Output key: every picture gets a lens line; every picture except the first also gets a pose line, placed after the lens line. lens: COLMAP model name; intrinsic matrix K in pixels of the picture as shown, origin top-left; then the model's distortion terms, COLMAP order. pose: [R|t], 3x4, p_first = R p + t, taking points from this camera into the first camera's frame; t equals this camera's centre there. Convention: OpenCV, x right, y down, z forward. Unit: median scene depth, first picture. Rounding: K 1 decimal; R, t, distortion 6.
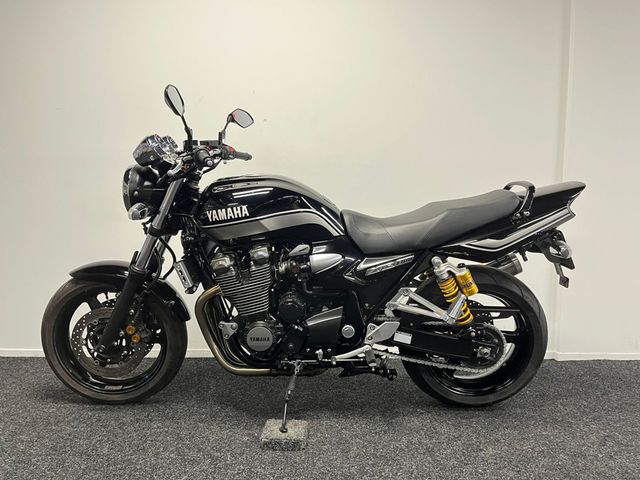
lens RADIAL K [[496.1, 0, 320.0], [0, 496.1, 240.0], [0, 0, 1]] dist [0.075496, -0.110801]
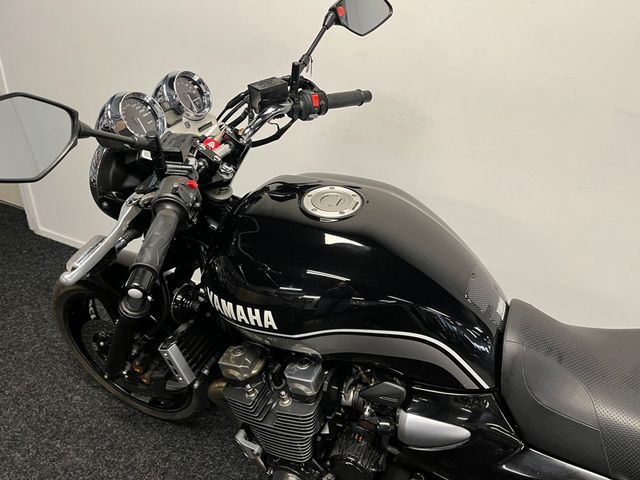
lens RADIAL K [[496.1, 0, 320.0], [0, 496.1, 240.0], [0, 0, 1]] dist [0.075496, -0.110801]
pose [[0.906611, 0.272716, -0.321999, 0.019011], [-0.104019, 0.883978, 0.455811, -0.320048], [0.408947, -0.379749, 0.829791, 0.626484]]
